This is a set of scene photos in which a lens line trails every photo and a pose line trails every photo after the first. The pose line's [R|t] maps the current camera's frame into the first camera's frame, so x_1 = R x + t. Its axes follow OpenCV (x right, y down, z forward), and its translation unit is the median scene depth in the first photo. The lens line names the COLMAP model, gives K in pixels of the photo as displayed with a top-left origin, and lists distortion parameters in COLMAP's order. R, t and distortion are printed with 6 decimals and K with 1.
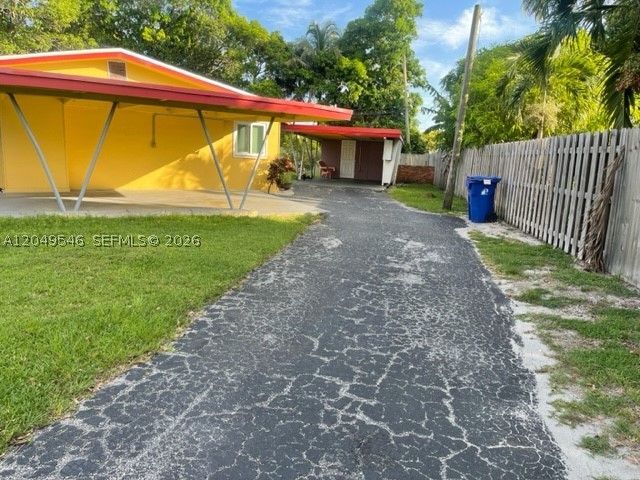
lens RADIAL K [[478.7, 0, 328.9], [0, 478.7, 239.9], [0, 0, 1]] dist [0.061775, -0.089530]
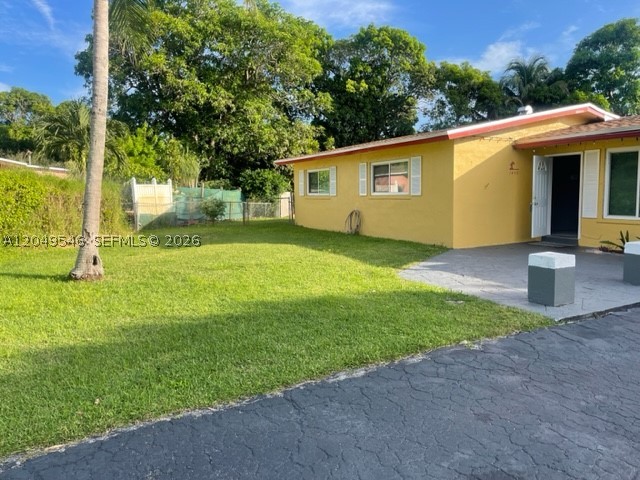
lens RADIAL K [[482.7, 0, 319.7], [0, 482.7, 235.2], [0, 0, 1]] dist [0.067281, -0.092890]
pose [[0.995462, -0.056179, -0.076811, -0.377327], [0.048575, 0.994048, -0.097509, -0.031852], [0.081832, 0.093335, 0.992266, 0.046443]]
